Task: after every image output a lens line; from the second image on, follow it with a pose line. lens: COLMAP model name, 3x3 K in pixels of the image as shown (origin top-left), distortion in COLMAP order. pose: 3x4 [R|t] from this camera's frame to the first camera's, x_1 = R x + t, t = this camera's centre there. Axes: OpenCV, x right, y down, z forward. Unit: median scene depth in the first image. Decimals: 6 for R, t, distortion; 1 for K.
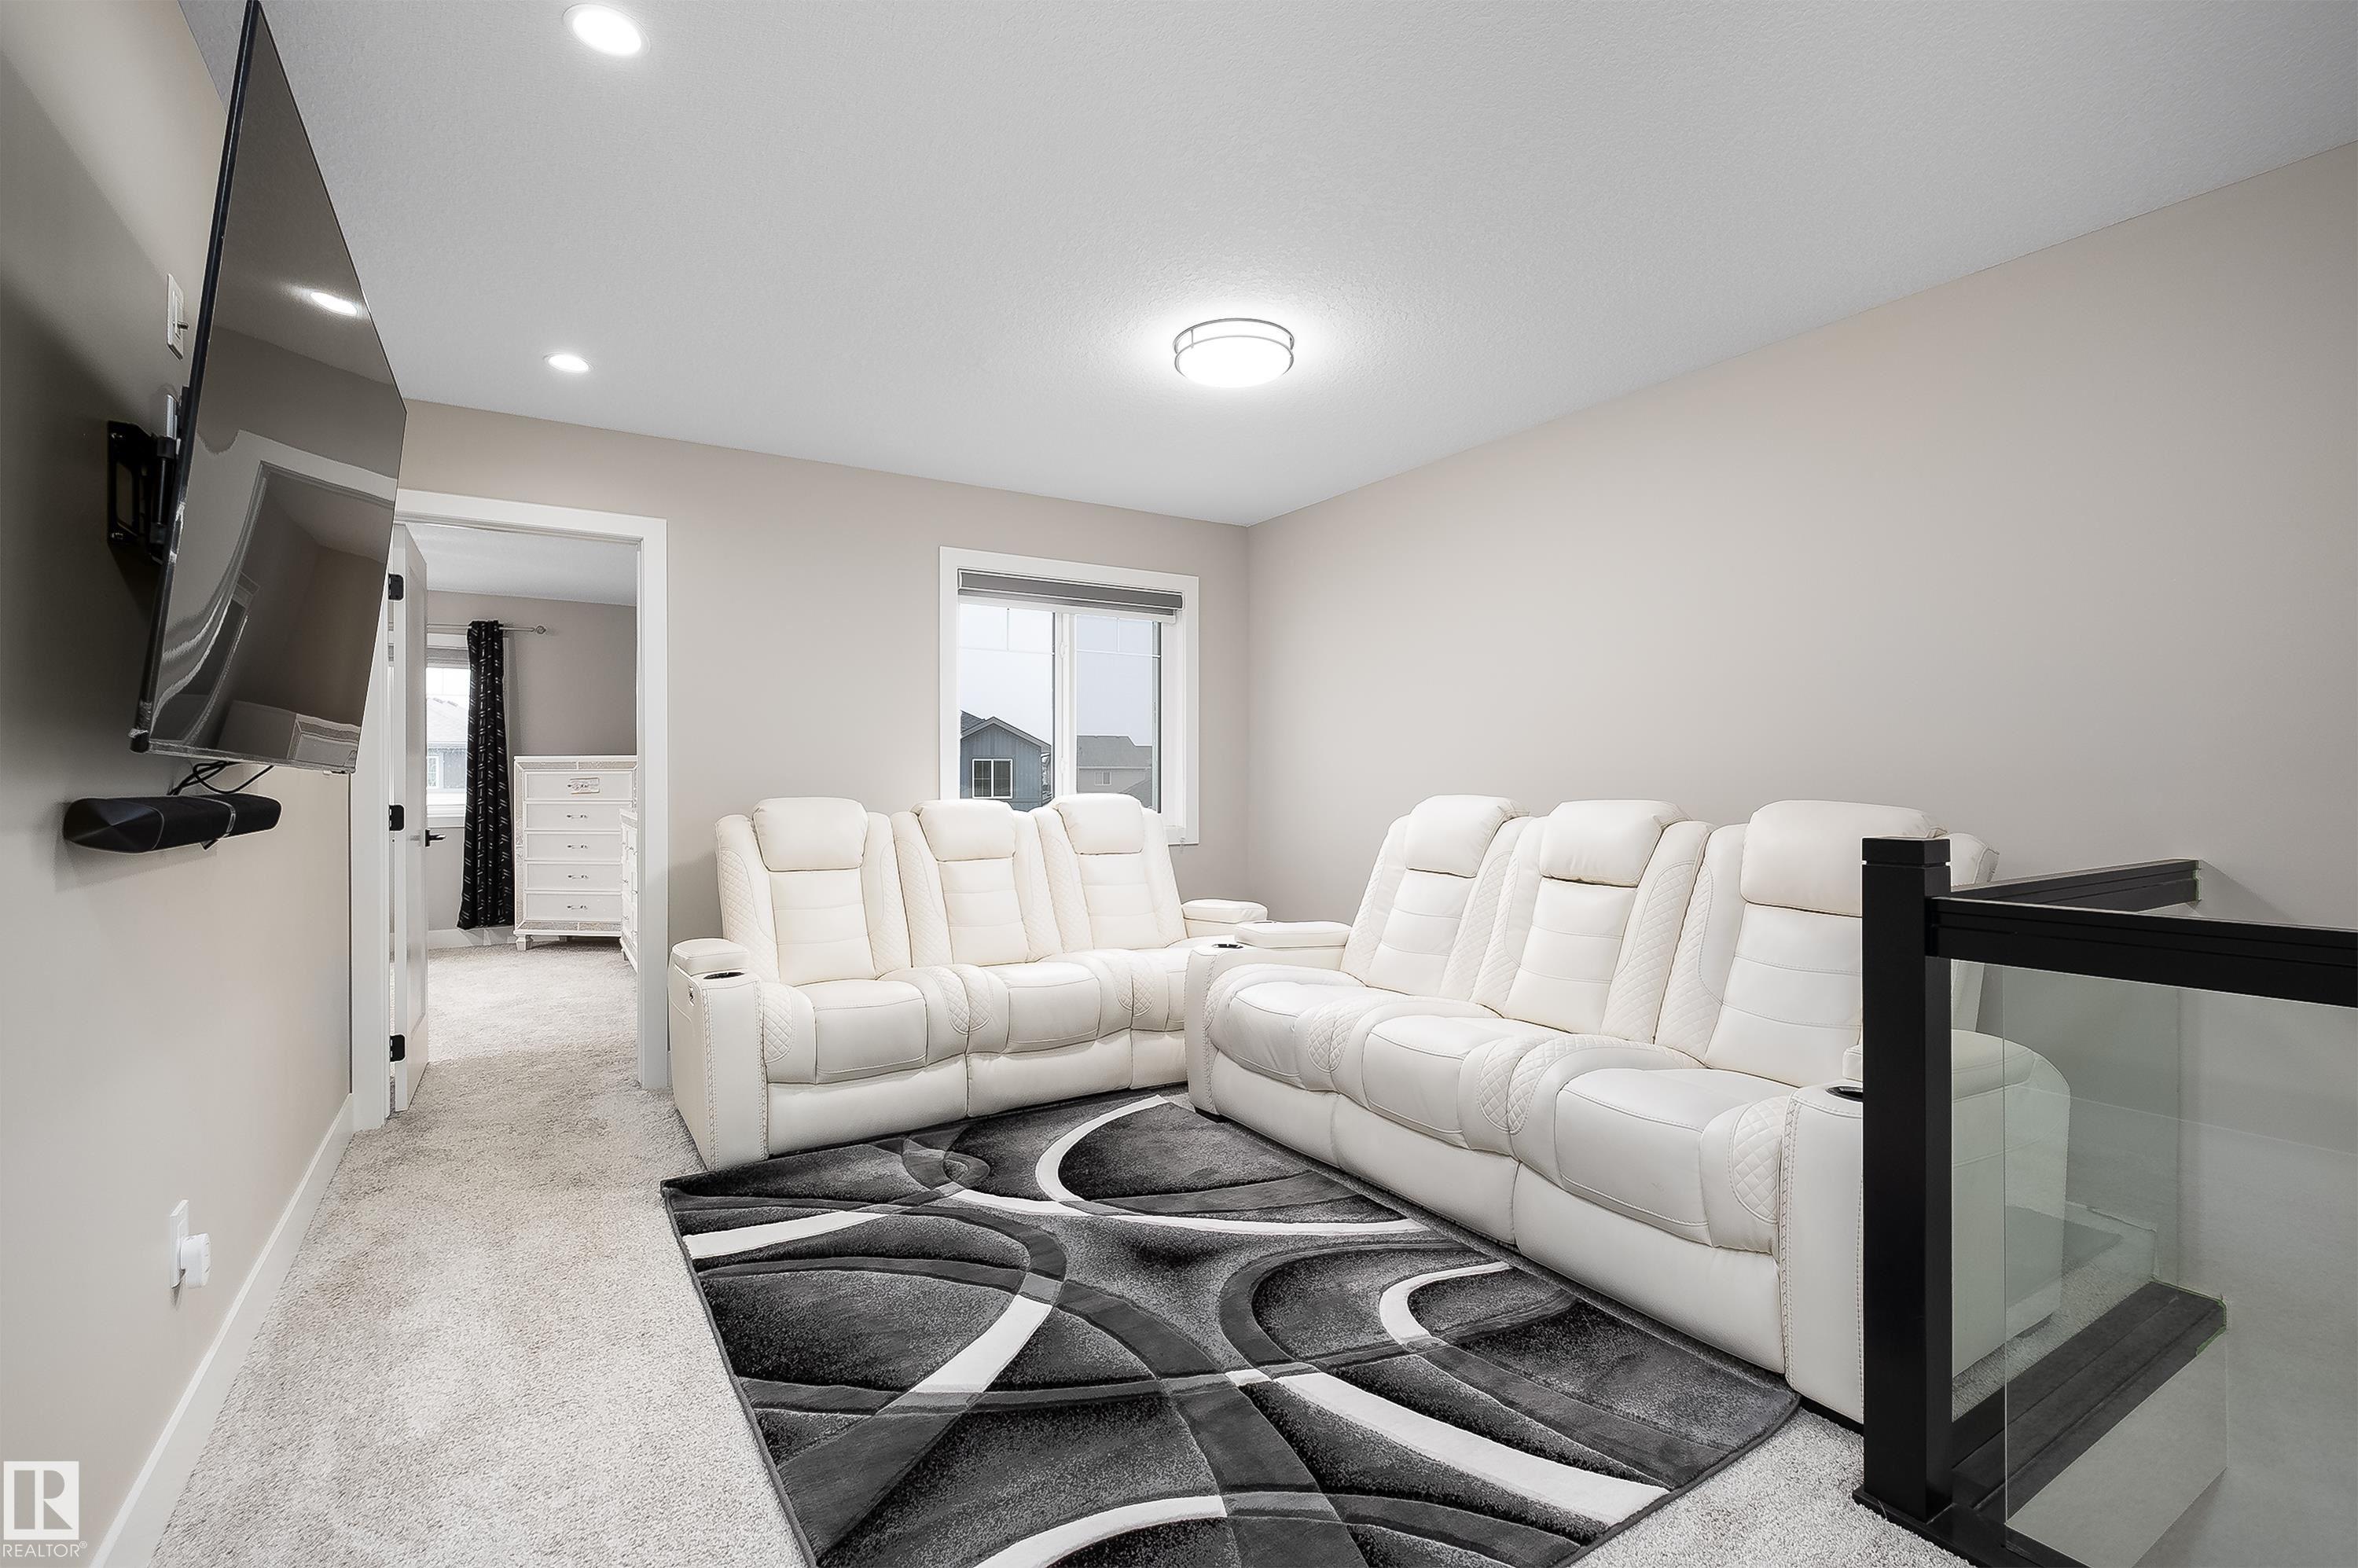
lens RADIAL K [[1024.6, 0, 1179.0], [0, 1024.6, 784.0], [0, 0, 1]] dist [0.003270, 0.000209]
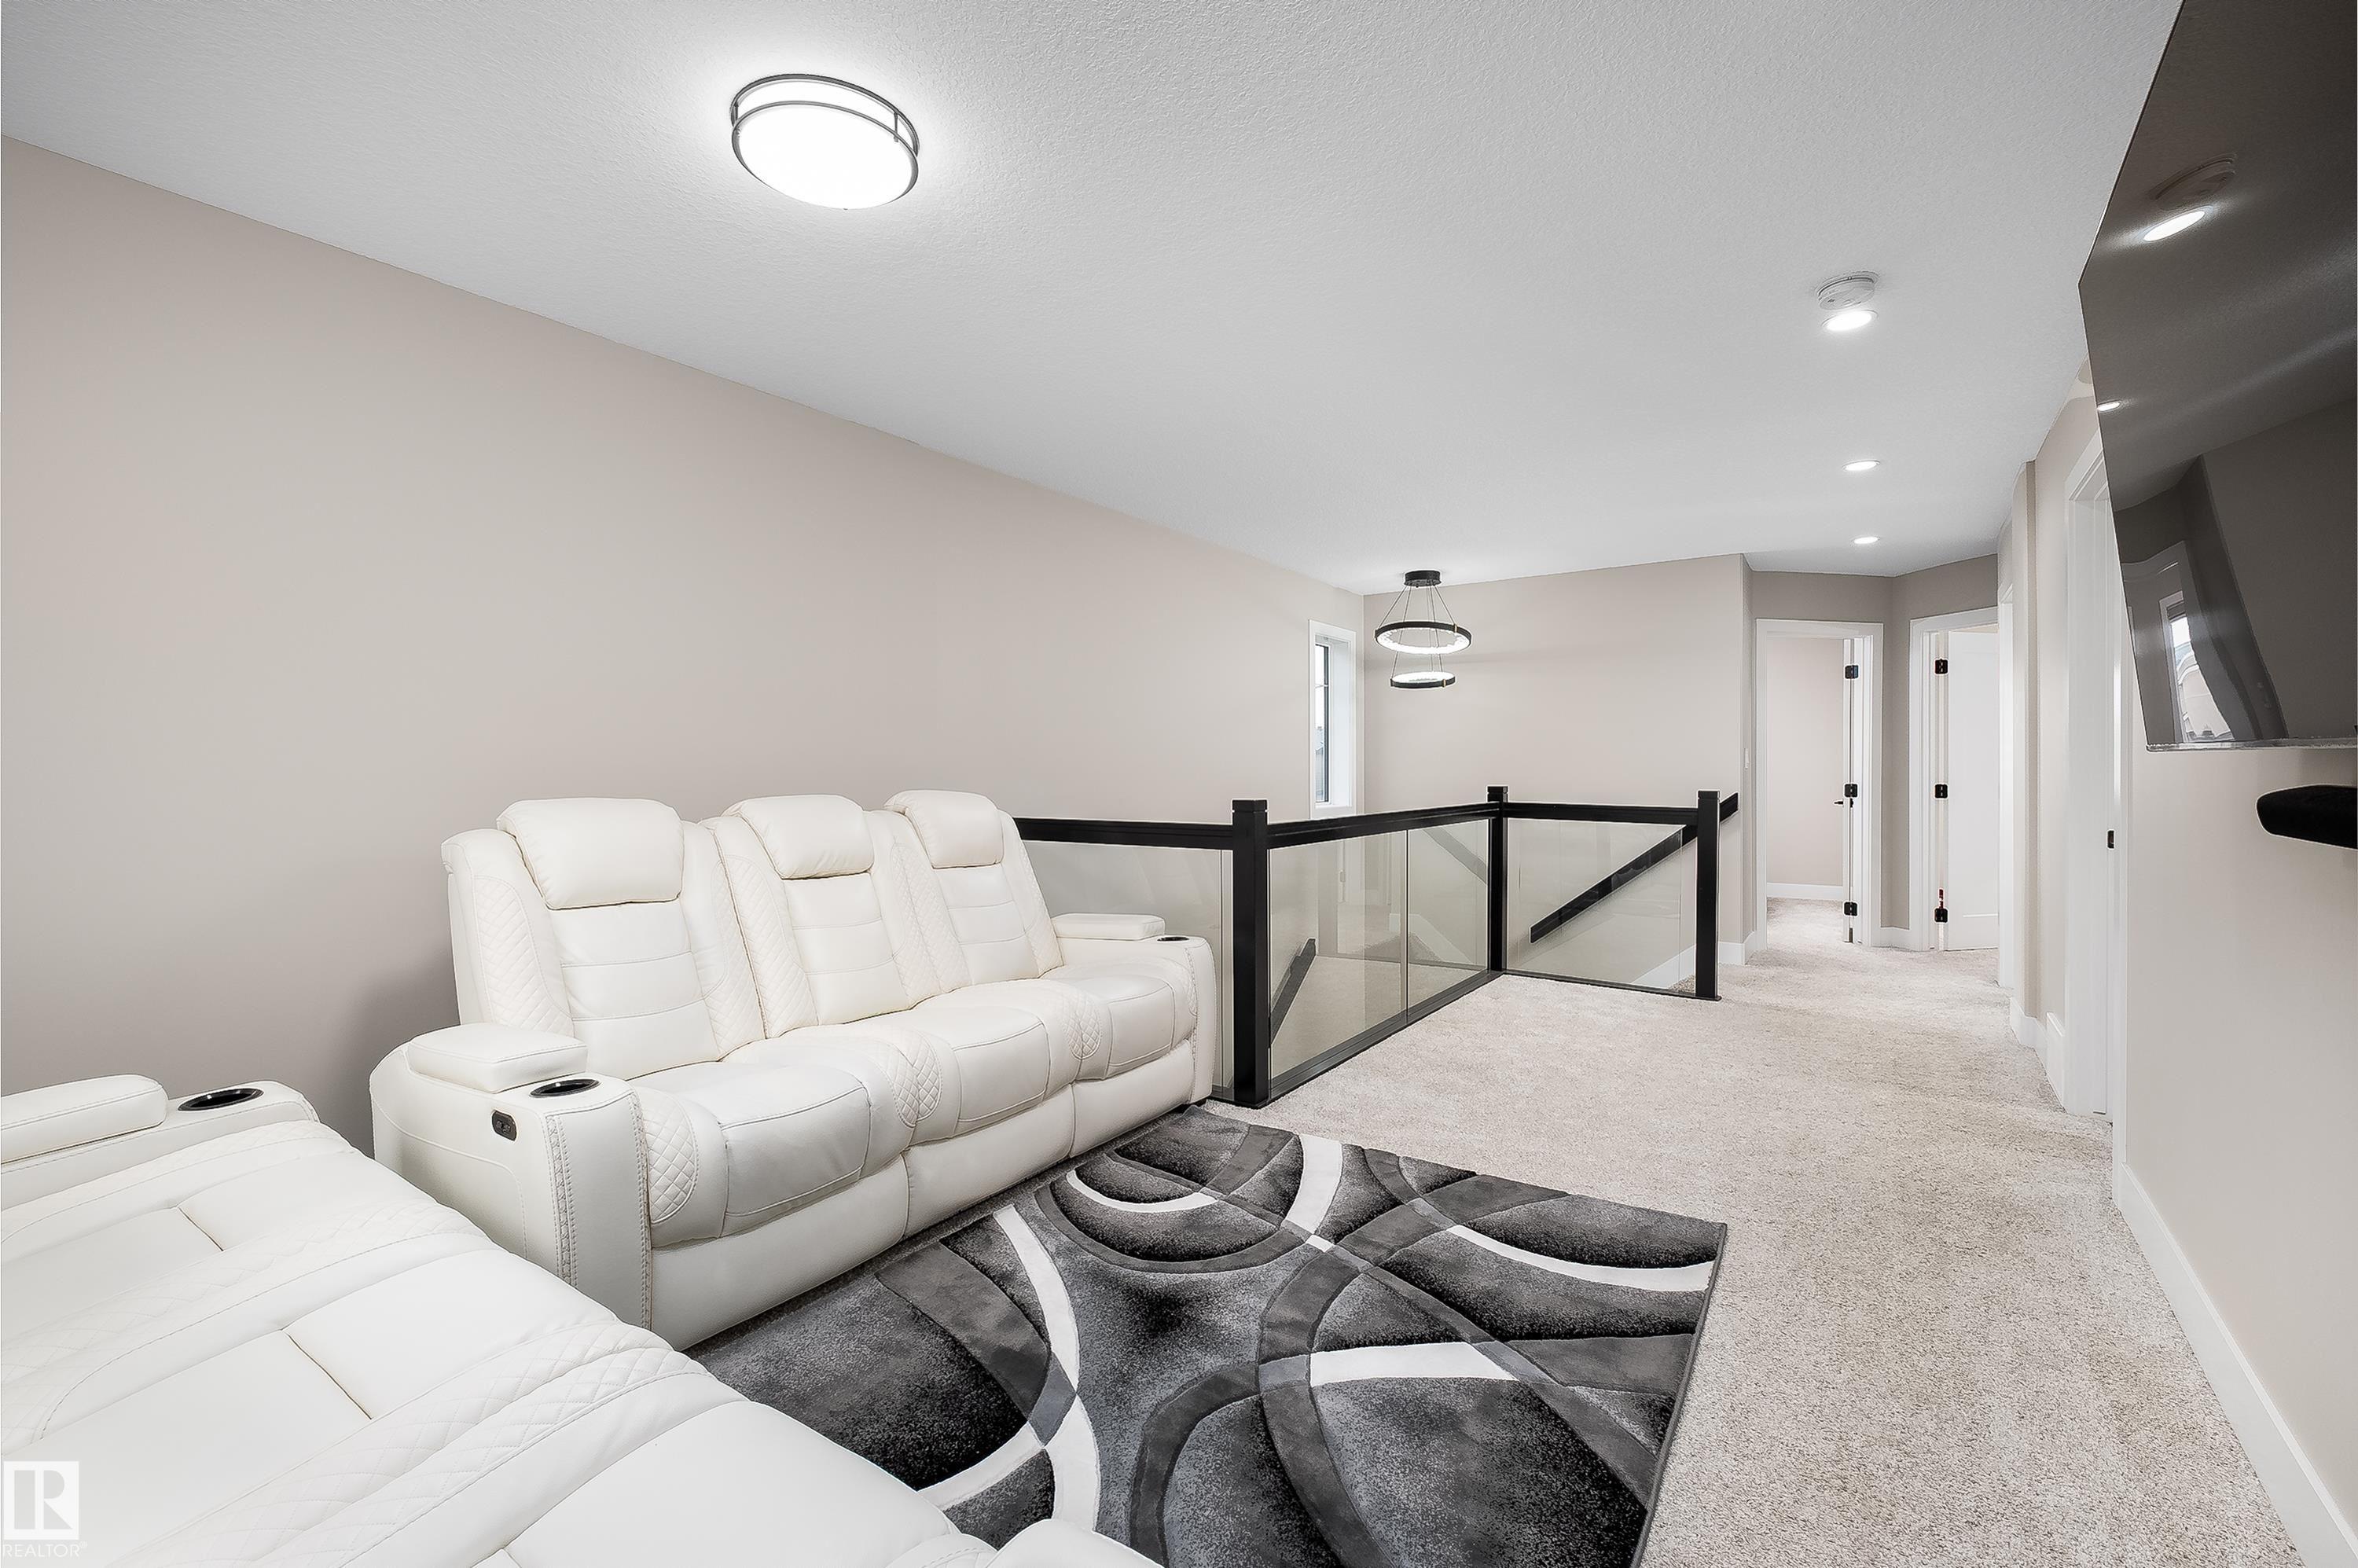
lens RADIAL K [[1024.6, 0, 1179.0], [0, 1024.6, 784.0], [0, 0, 1]] dist [0.003270, 0.000209]
pose [[-0.402403, 0.002589, 0.915459, -0.971214], [0.006915, 0.999976, 0.000212, 0.012973], [-0.915437, 0.006416, -0.402411, 1.584216]]
